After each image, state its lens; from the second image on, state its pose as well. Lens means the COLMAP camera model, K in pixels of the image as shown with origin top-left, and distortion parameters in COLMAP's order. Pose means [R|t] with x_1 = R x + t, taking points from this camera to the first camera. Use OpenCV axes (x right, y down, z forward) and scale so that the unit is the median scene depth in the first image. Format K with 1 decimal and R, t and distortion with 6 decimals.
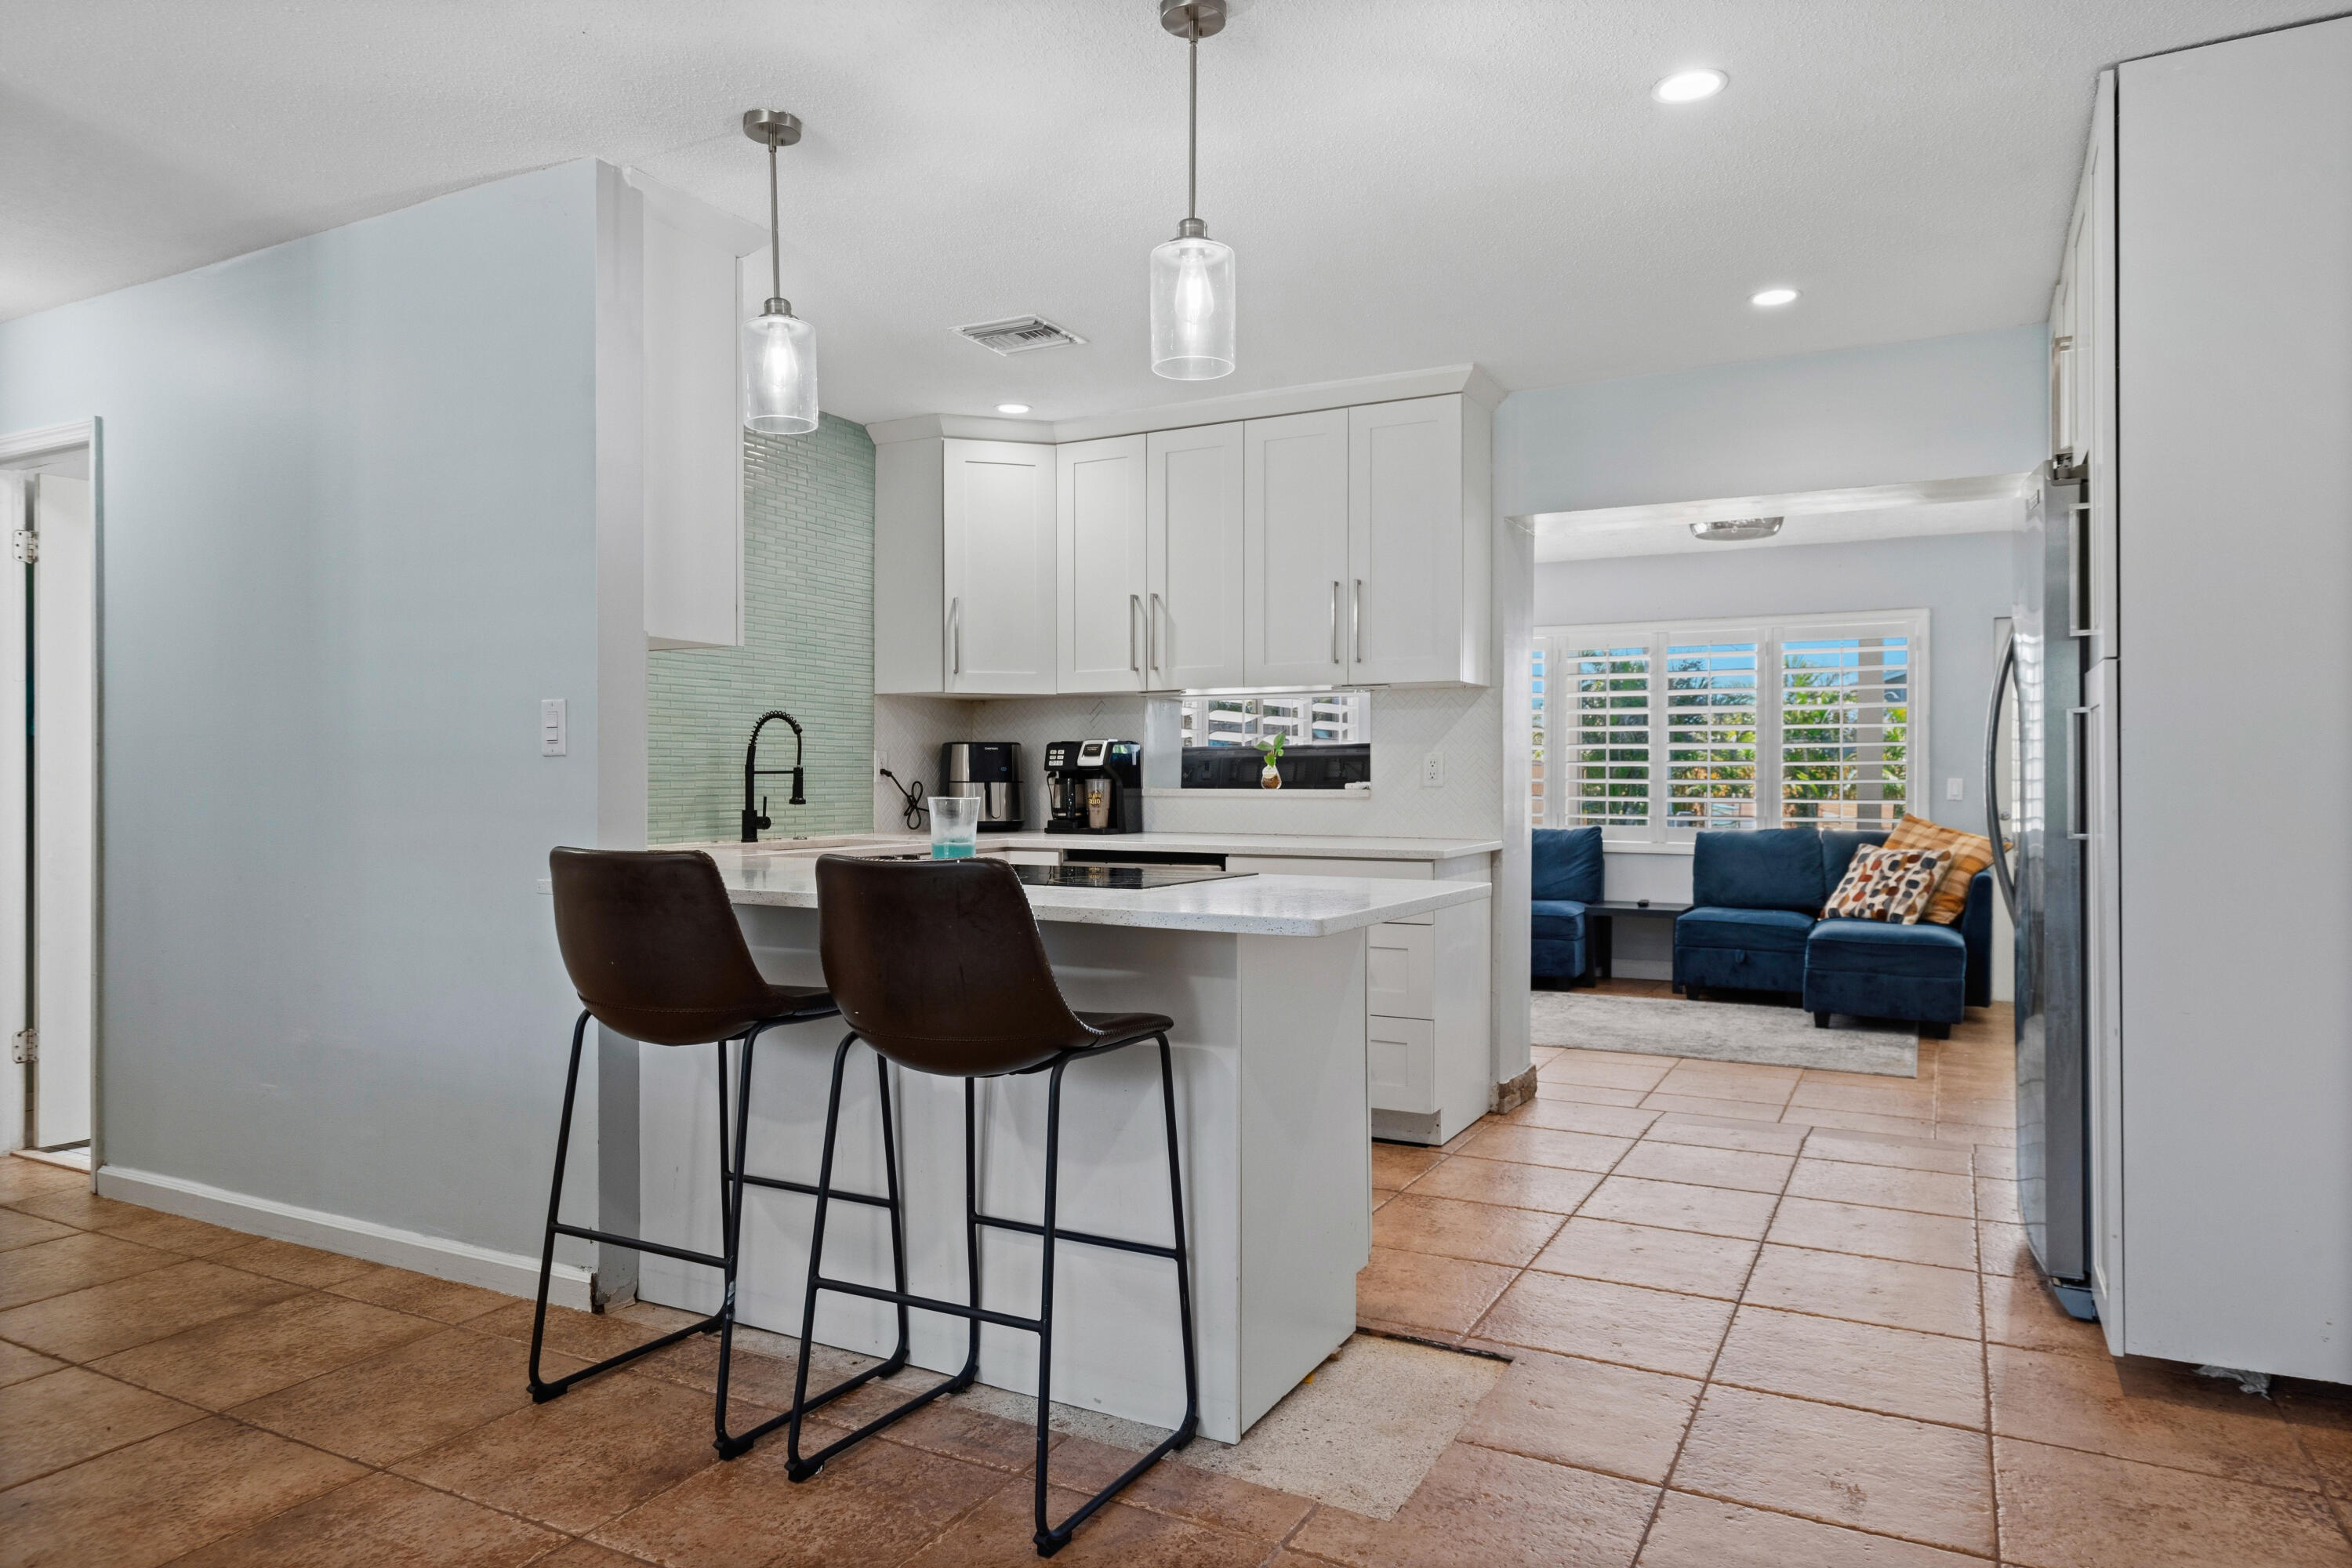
lens RADIAL K [[1452.6, 0, 1180.7], [0, 1452.6, 784.5], [0, 0, 1]] dist [0.005616, 0.000485]
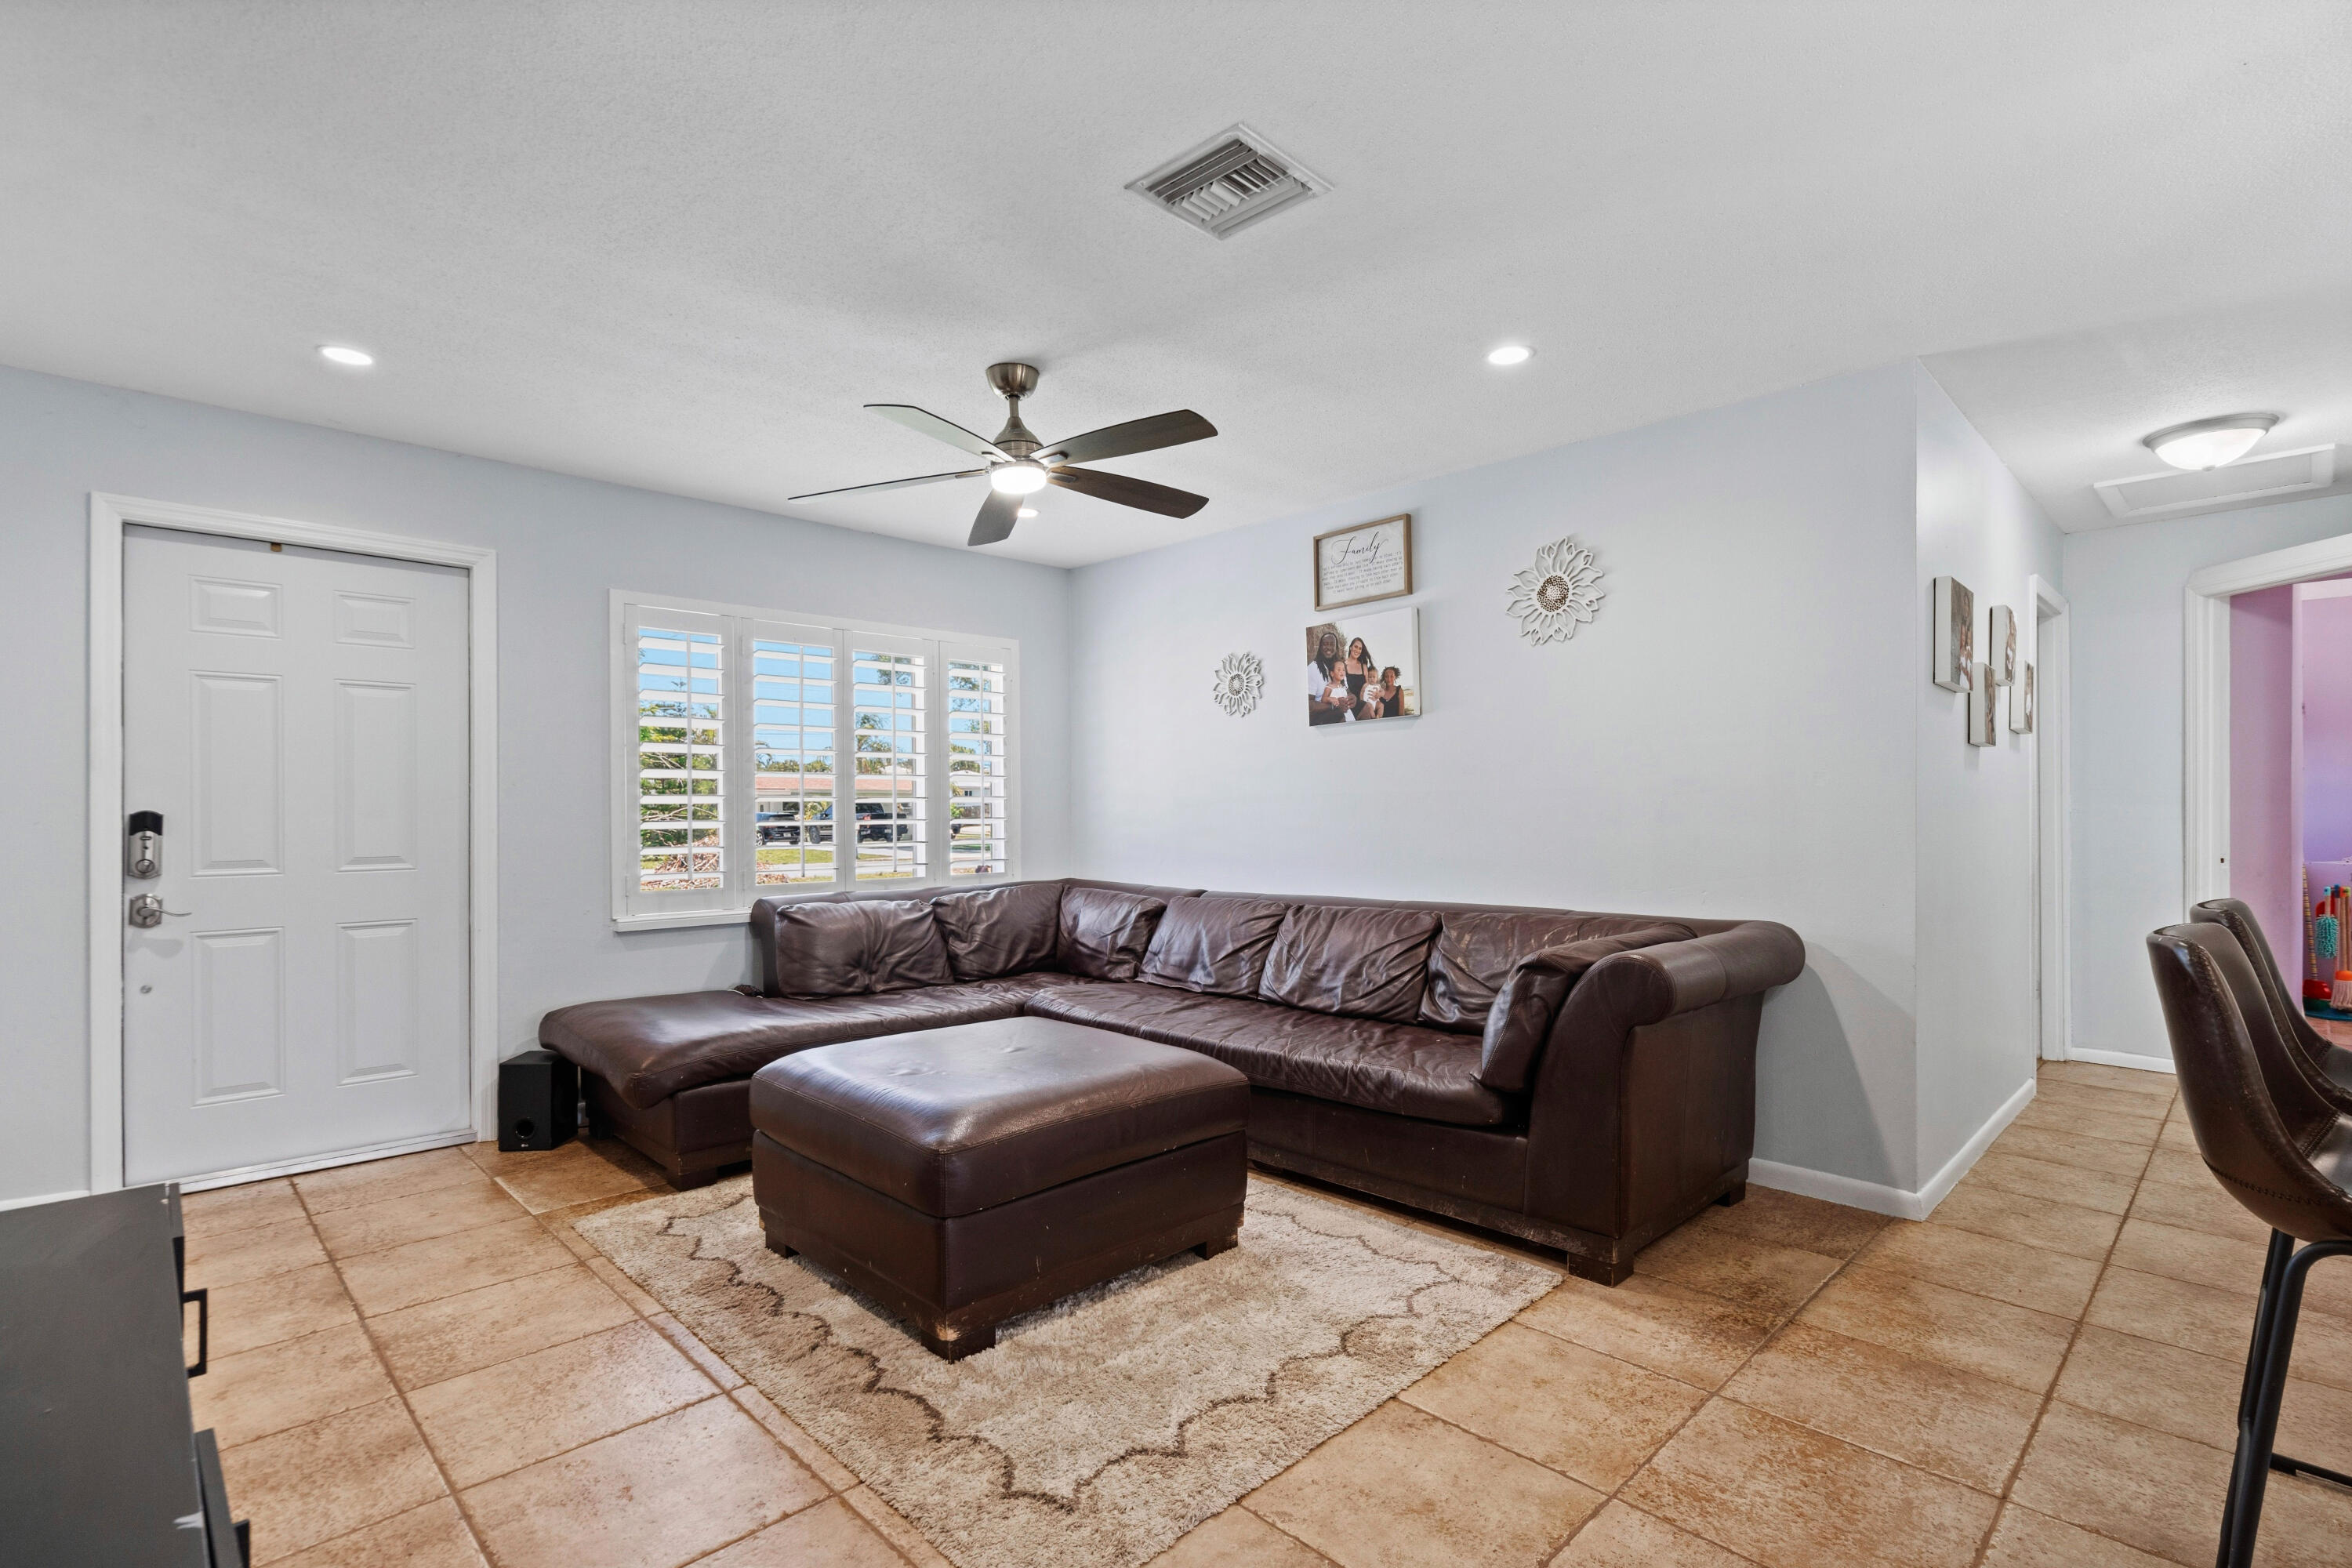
lens RADIAL K [[1102.5, 0, 1173.7], [0, 1102.5, 808.8], [0, 0, 1]] dist [-0.002133, 0.000495]
pose [[-0.305984, -0.002874, -0.952032, 0.194720], [-0.002403, 0.999995, -0.002246, -0.005967], [0.952034, 0.001601, -0.305989, 0.207617]]
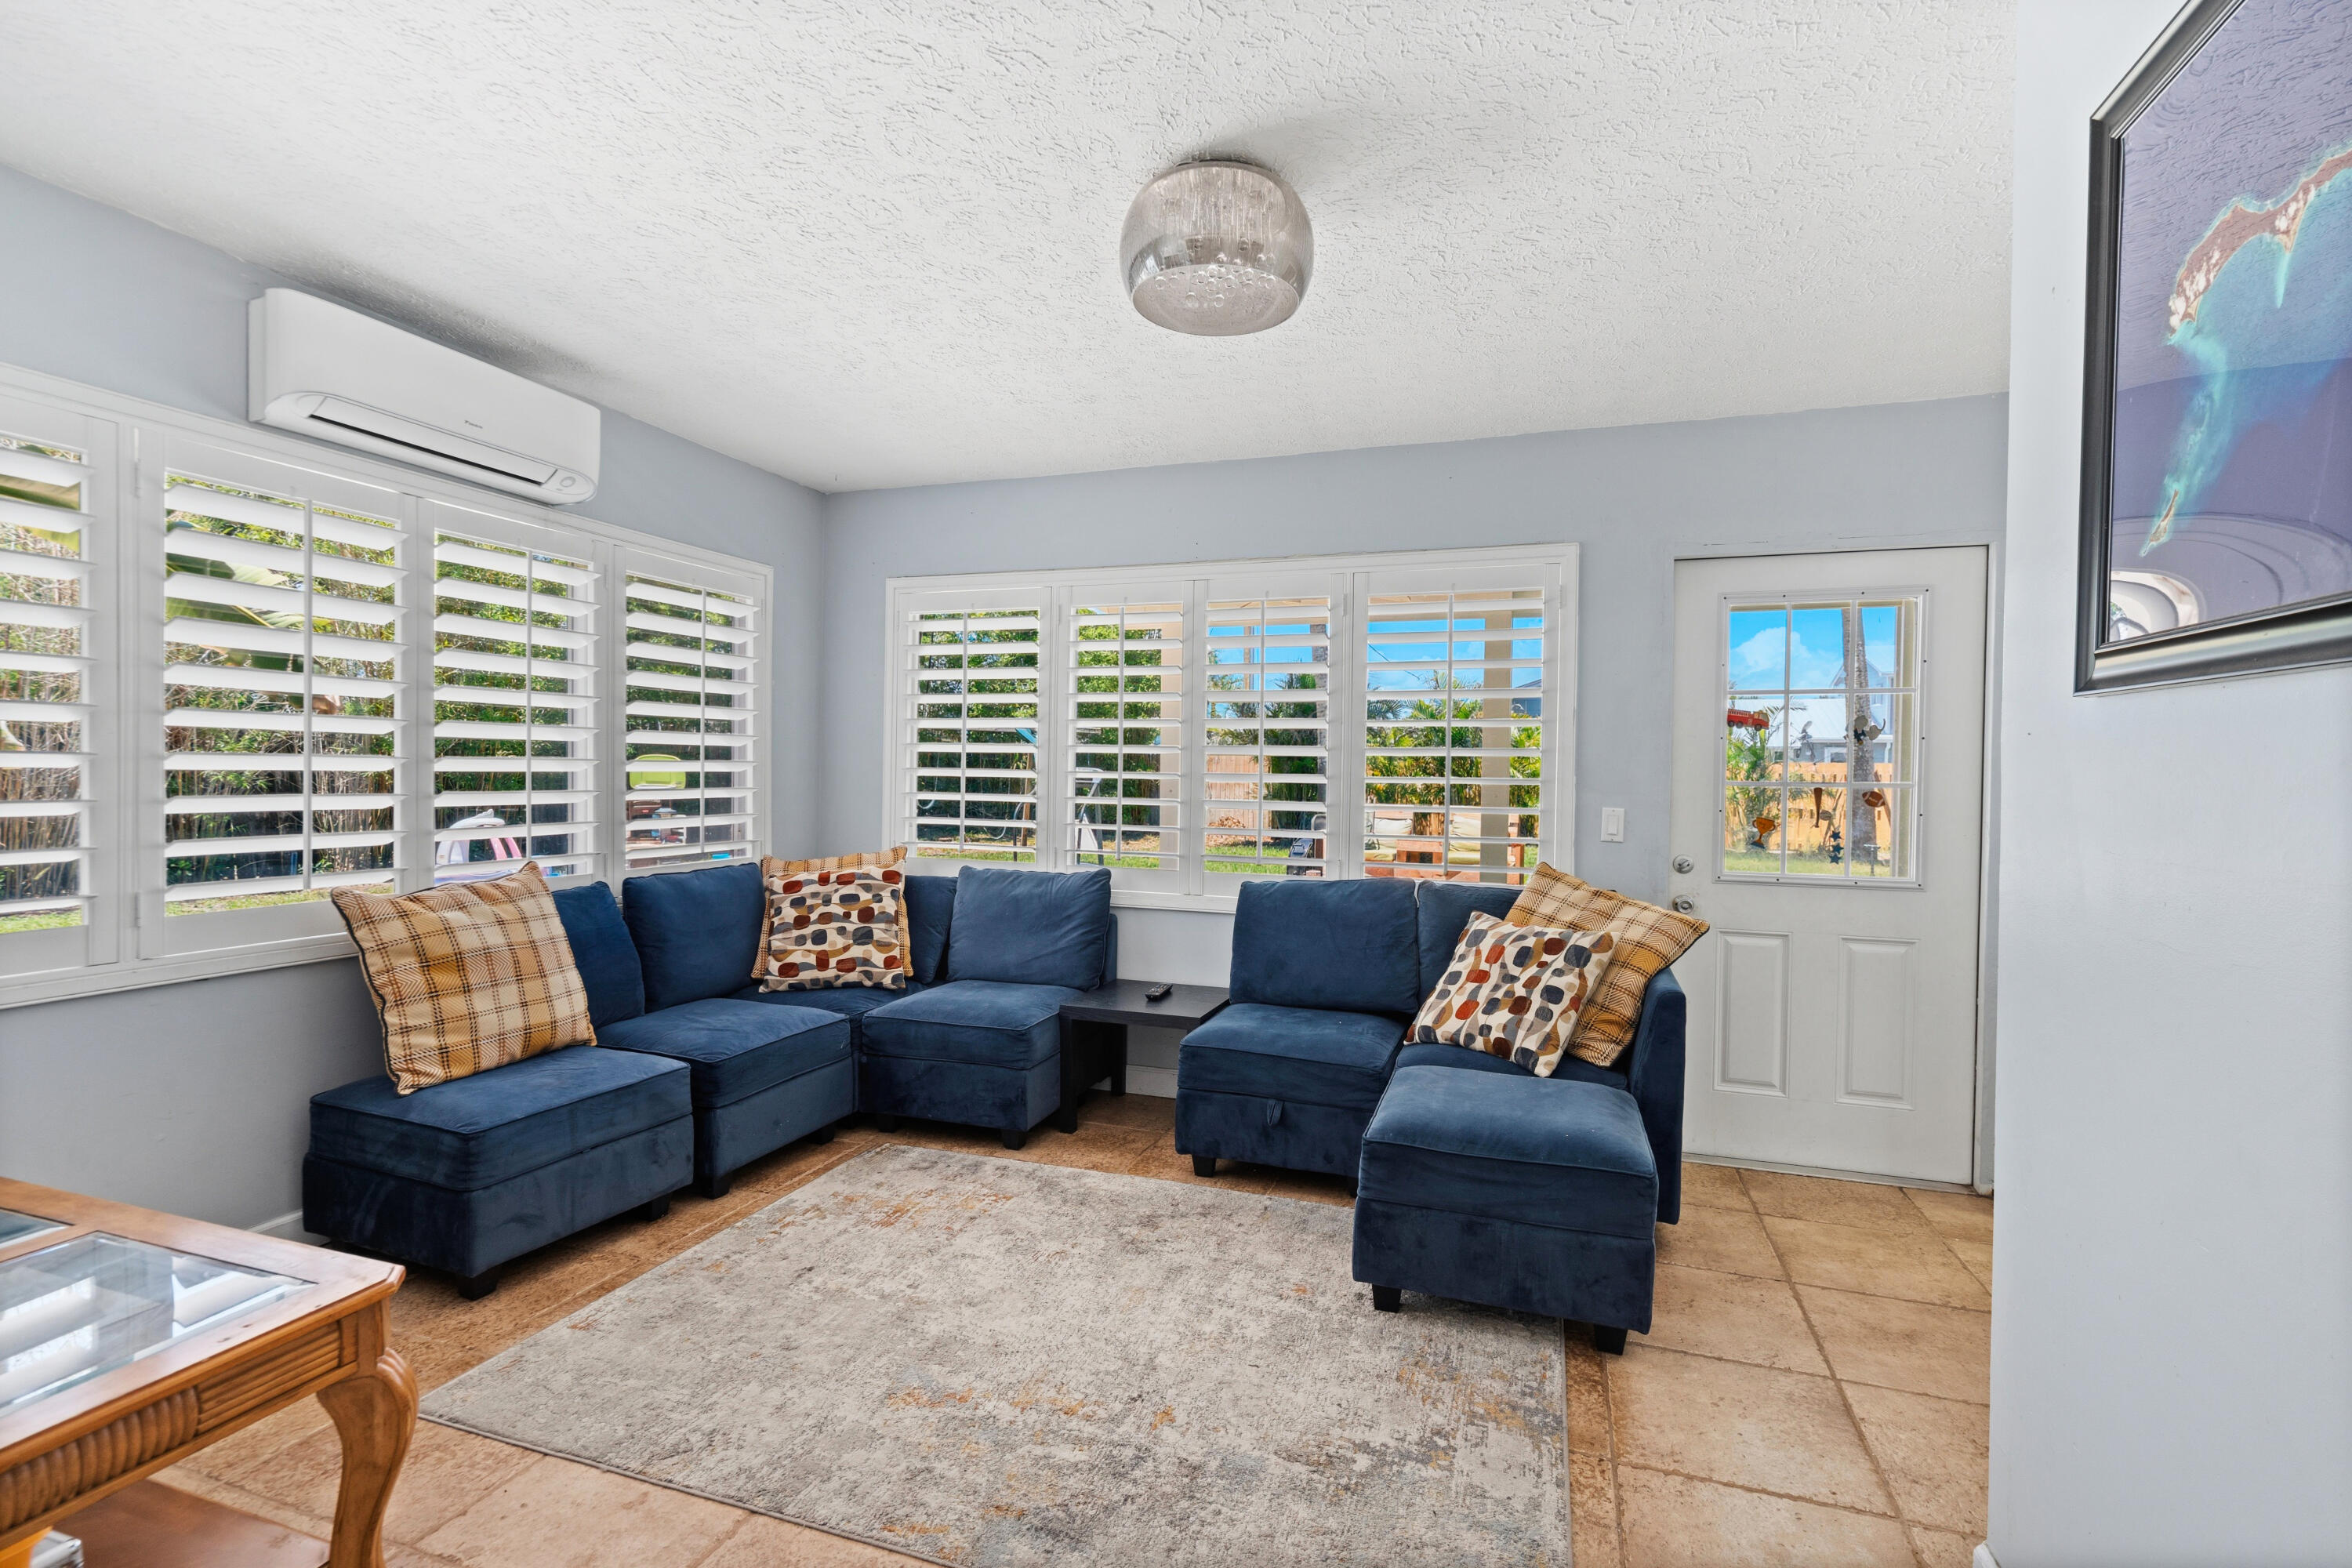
lens RADIAL K [[1080.5, 0, 1180.7], [0, 1080.5, 786.4], [0, 0, 1]] dist [-0.002371, 0.000933]
pose [[0.988437, 0.008945, 0.151370, 0.309673], [-0.011137, 0.999845, 0.013642, -0.020800], [-0.151224, -0.015170, 0.988383, 0.637542]]
